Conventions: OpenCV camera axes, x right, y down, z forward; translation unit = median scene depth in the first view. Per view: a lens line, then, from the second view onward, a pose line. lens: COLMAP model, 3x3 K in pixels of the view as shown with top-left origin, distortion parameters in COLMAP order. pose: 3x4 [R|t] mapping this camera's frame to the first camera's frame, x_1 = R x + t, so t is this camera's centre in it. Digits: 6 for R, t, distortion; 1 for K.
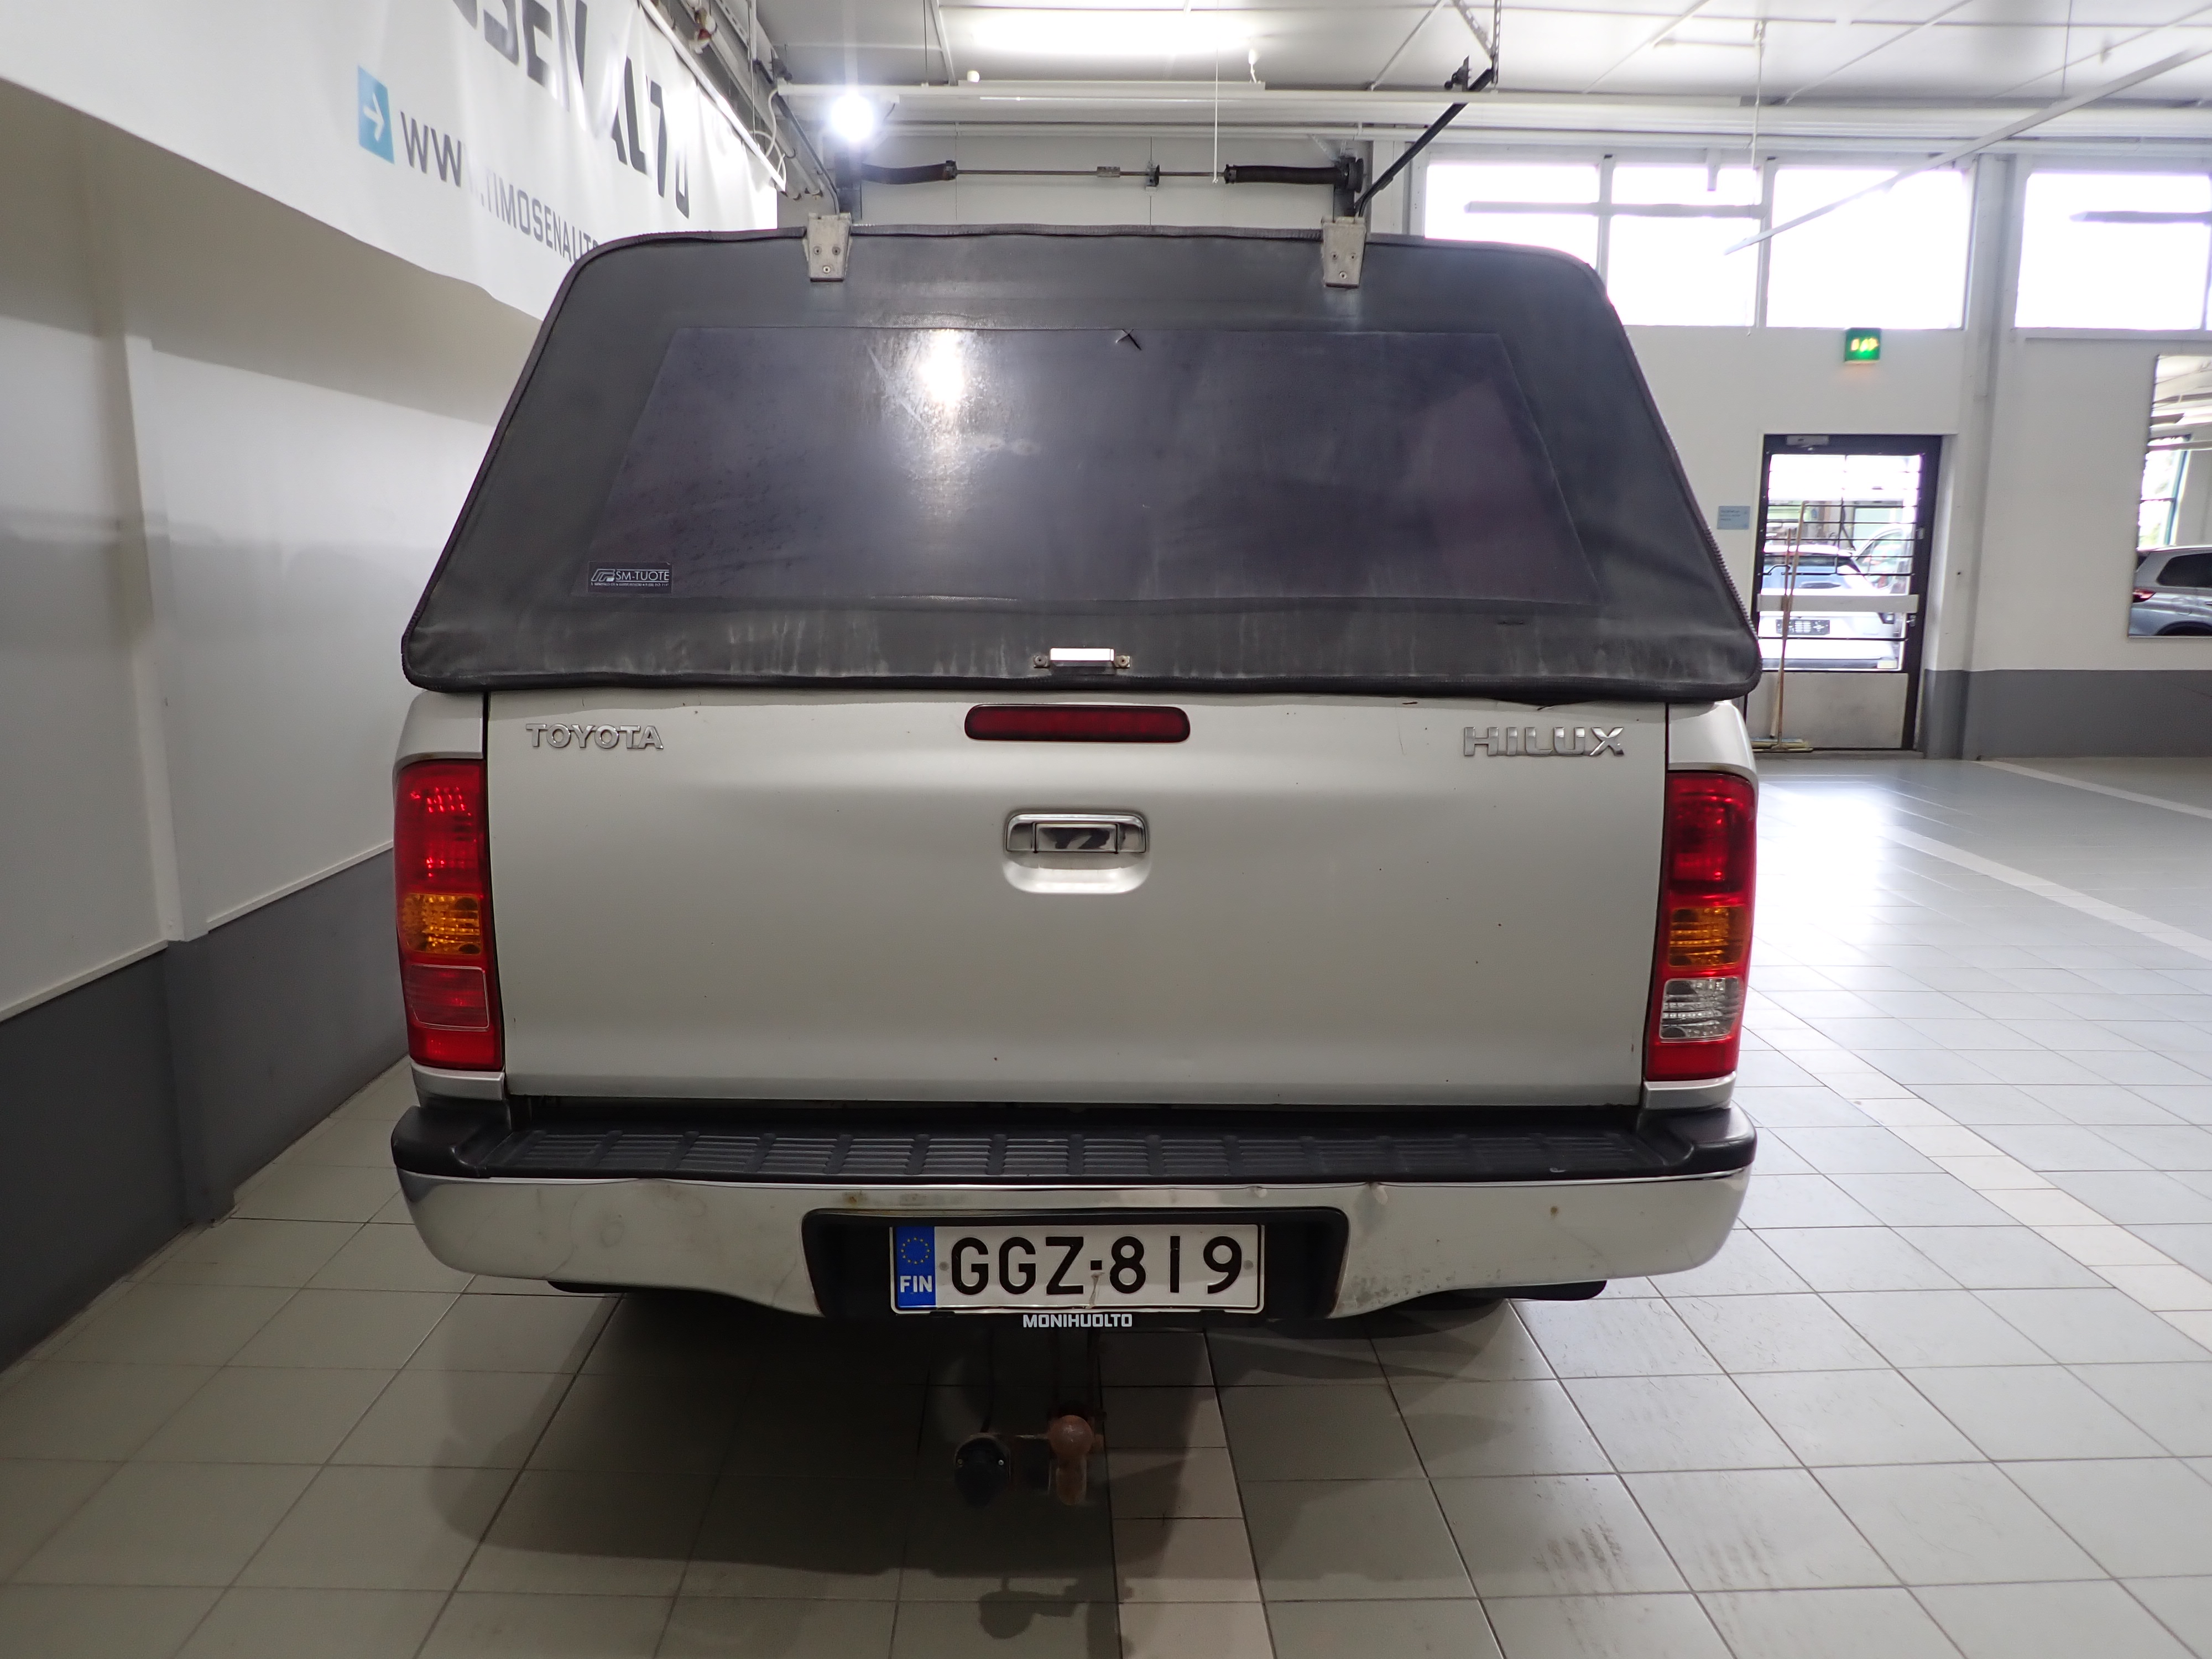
lens RADIAL K [[1638.7, 0, 1098.0], [0, 1638.7, 824.2], [0, 0, 1]] dist [-0.009937, -0.001501]
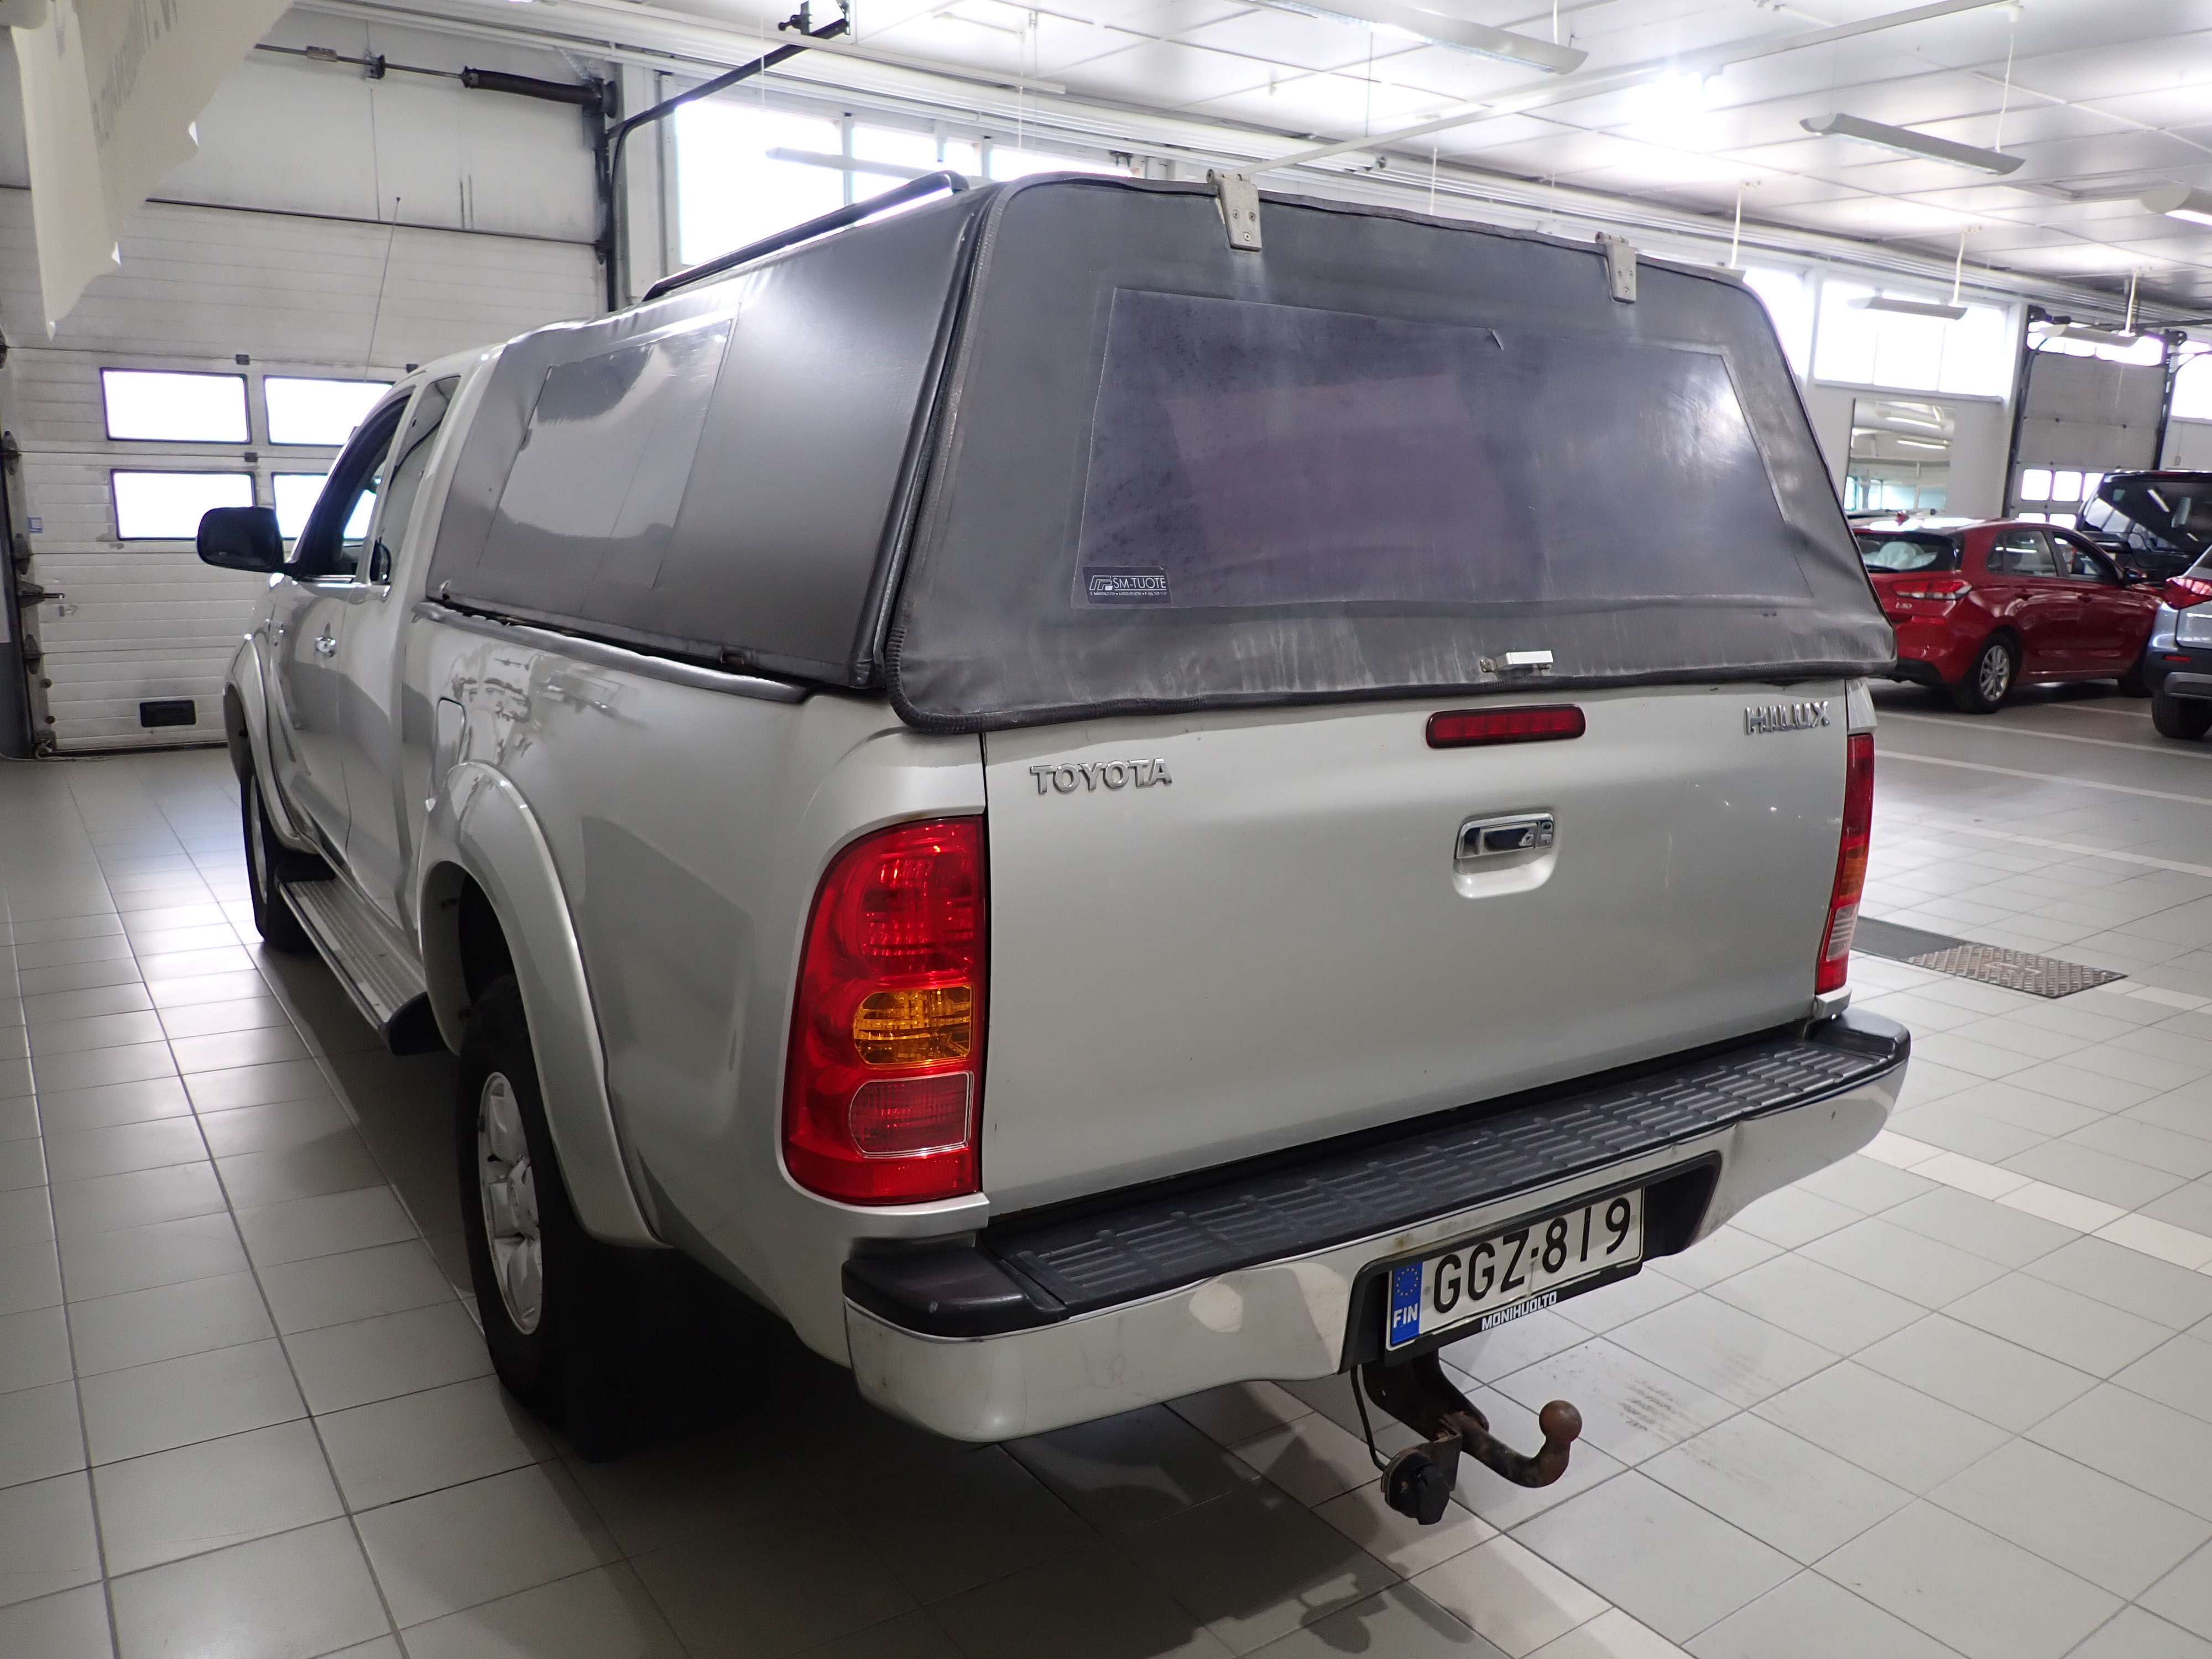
lens RADIAL K [[1638.7, 0, 1097.8], [0, 1638.7, 828.1], [0, 0, 1]] dist [-0.009937, -0.001501]
pose [[0.837449, -0.093355, 0.538483, -0.758603], [0.073412, 0.995588, 0.058432, -0.075381], [-0.541562, -0.009403, 0.840608, 0.290705]]
